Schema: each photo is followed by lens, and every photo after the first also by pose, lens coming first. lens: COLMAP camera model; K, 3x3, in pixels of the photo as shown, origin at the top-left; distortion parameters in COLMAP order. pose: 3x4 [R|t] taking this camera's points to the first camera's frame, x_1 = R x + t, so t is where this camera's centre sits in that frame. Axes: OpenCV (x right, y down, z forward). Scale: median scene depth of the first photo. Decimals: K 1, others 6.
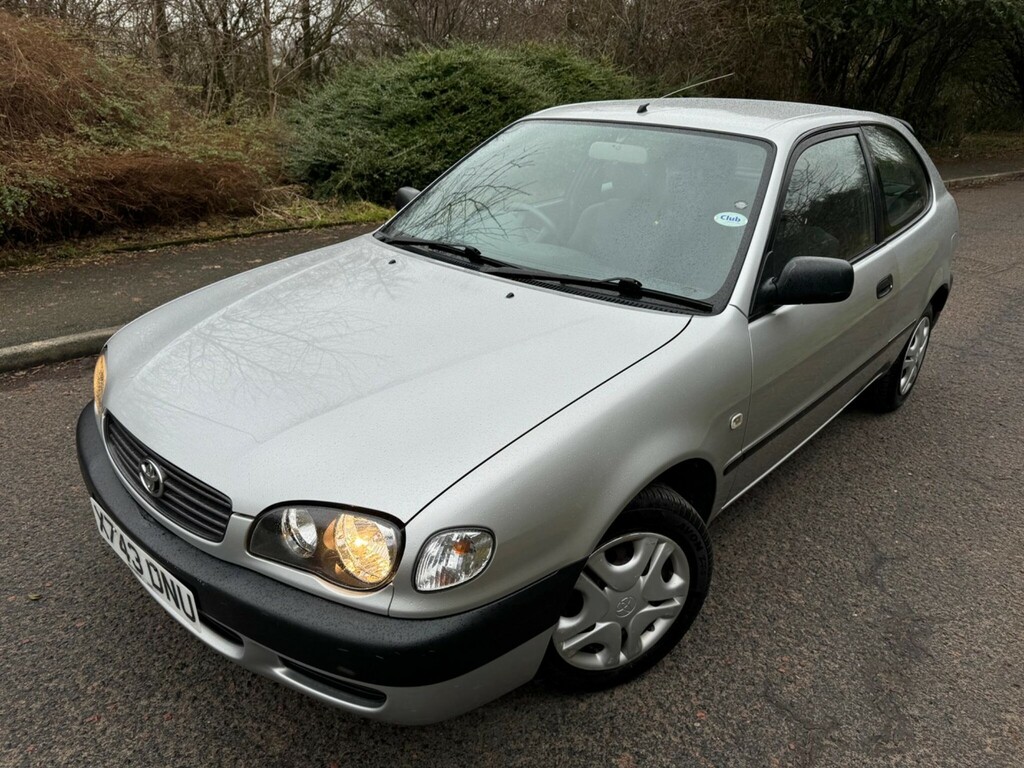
lens RADIAL K [[724.0, 0, 507.7], [0, 724.0, 376.0], [0, 0, 1]] dist [0.020478, -0.022138]
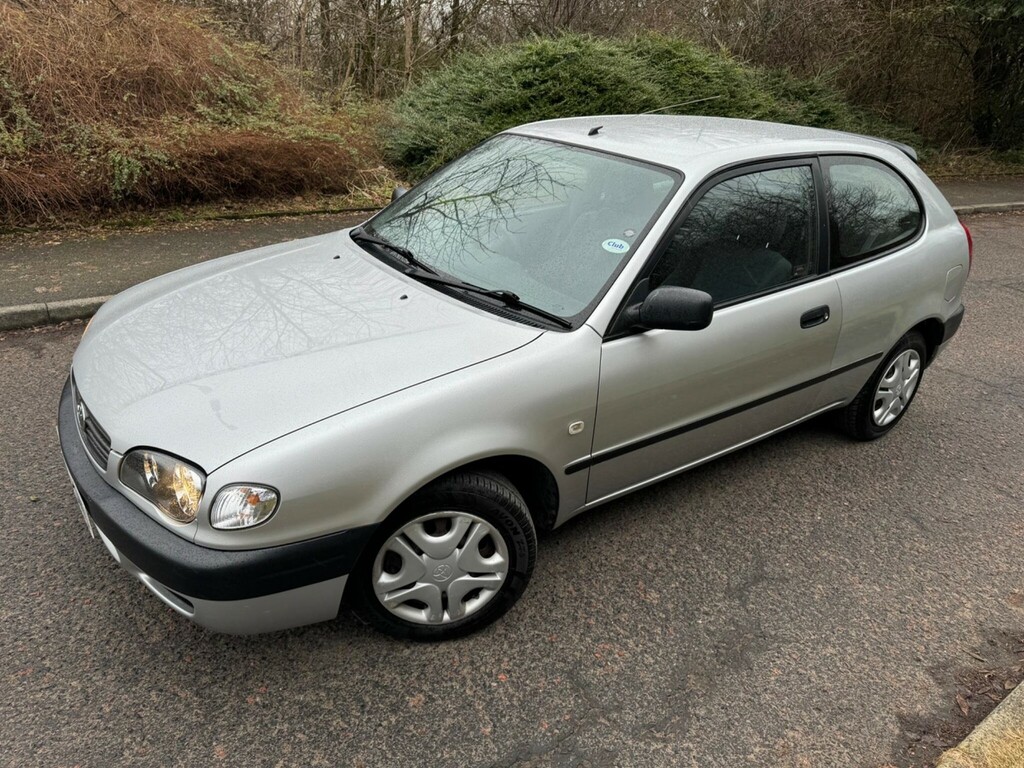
lens RADIAL K [[724.0, 0, 507.4], [0, 724.0, 373.4], [0, 0, 1]] dist [0.020478, -0.022138]
pose [[0.978057, 0.107486, -0.178471, 0.366966], [-0.103096, 0.994100, 0.033722, -0.044502], [0.181043, -0.014582, 0.983367, -0.104766]]
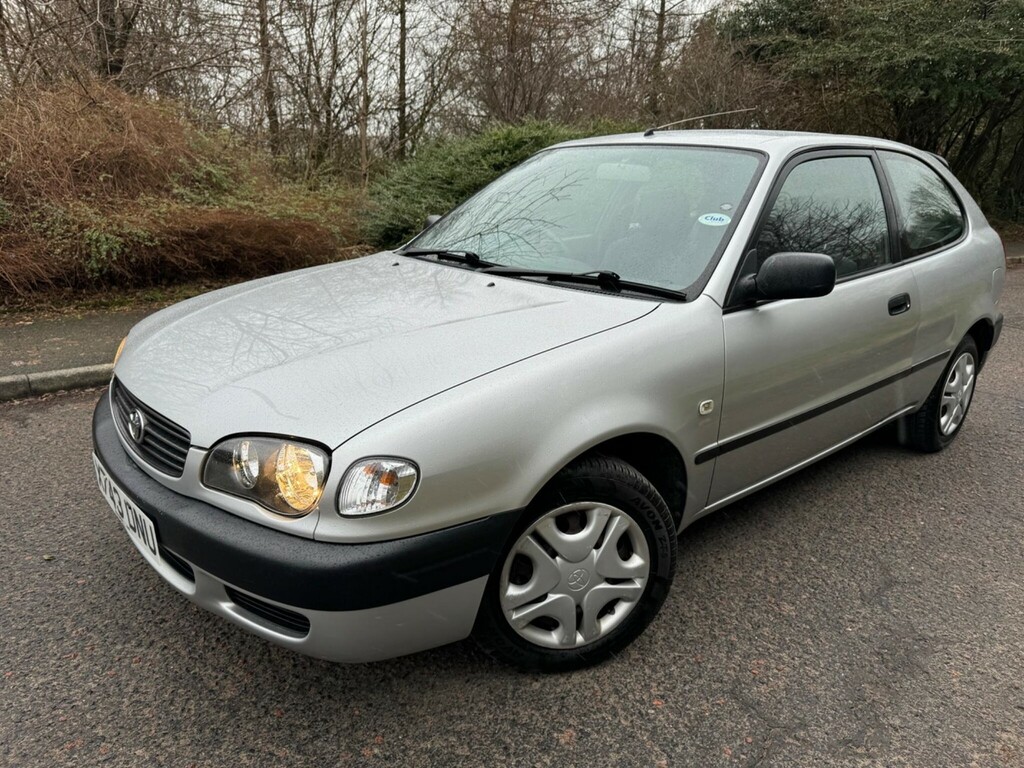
lens RADIAL K [[724.0, 0, 507.9], [0, 724.0, 382.2], [0, 0, 1]] dist [0.020478, -0.022138]
pose [[0.992676, 0.026010, -0.117973, 0.147366], [-0.038116, 0.994100, -0.101549, 0.127584], [0.114636, 0.105302, 0.987811, -0.016200]]
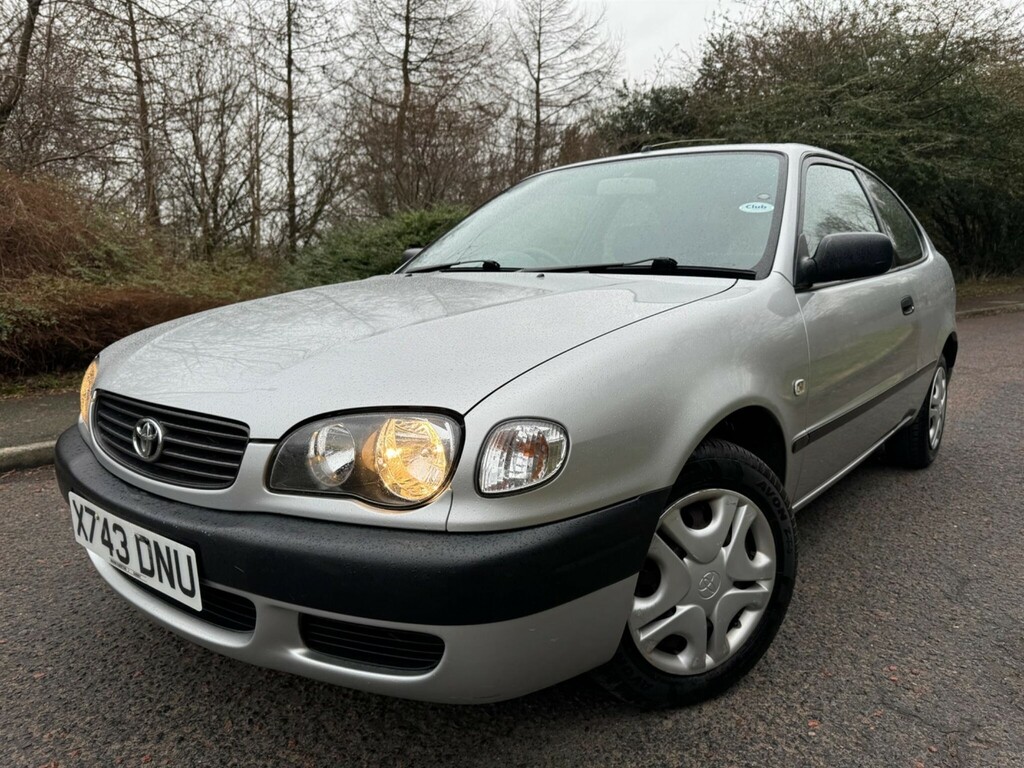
lens RADIAL K [[724.0, 0, 515.3], [0, 724.0, 381.0], [0, 0, 1]] dist [0.020478, -0.022138]
pose [[0.998113, -0.044094, 0.042733, -0.072635], [0.052985, 0.970191, -0.236480, 0.230476], [-0.031032, 0.238298, 0.970696, 0.111202]]
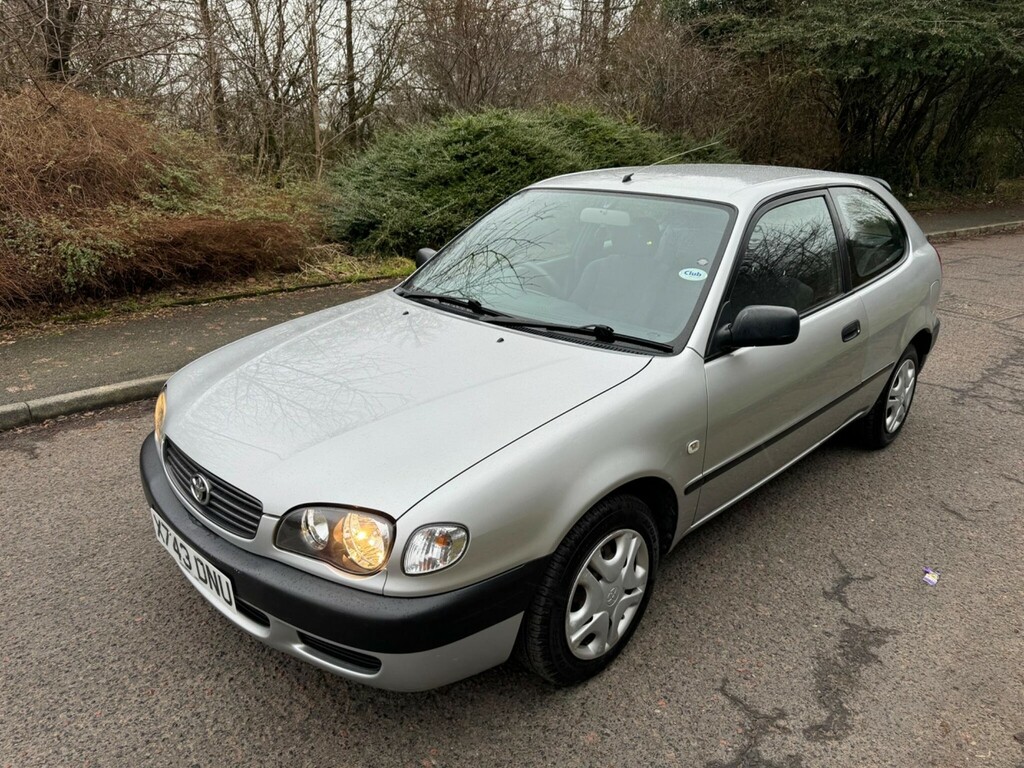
lens RADIAL K [[724.0, 0, 506.4], [0, 724.0, 380.4], [0, 0, 1]] dist [0.020478, -0.022138]
pose [[0.998309, -0.003569, -0.058018, 0.076877], [-0.000003, 0.998110, -0.061456, 0.024450], [0.058127, 0.061353, 0.996422, -0.160329]]
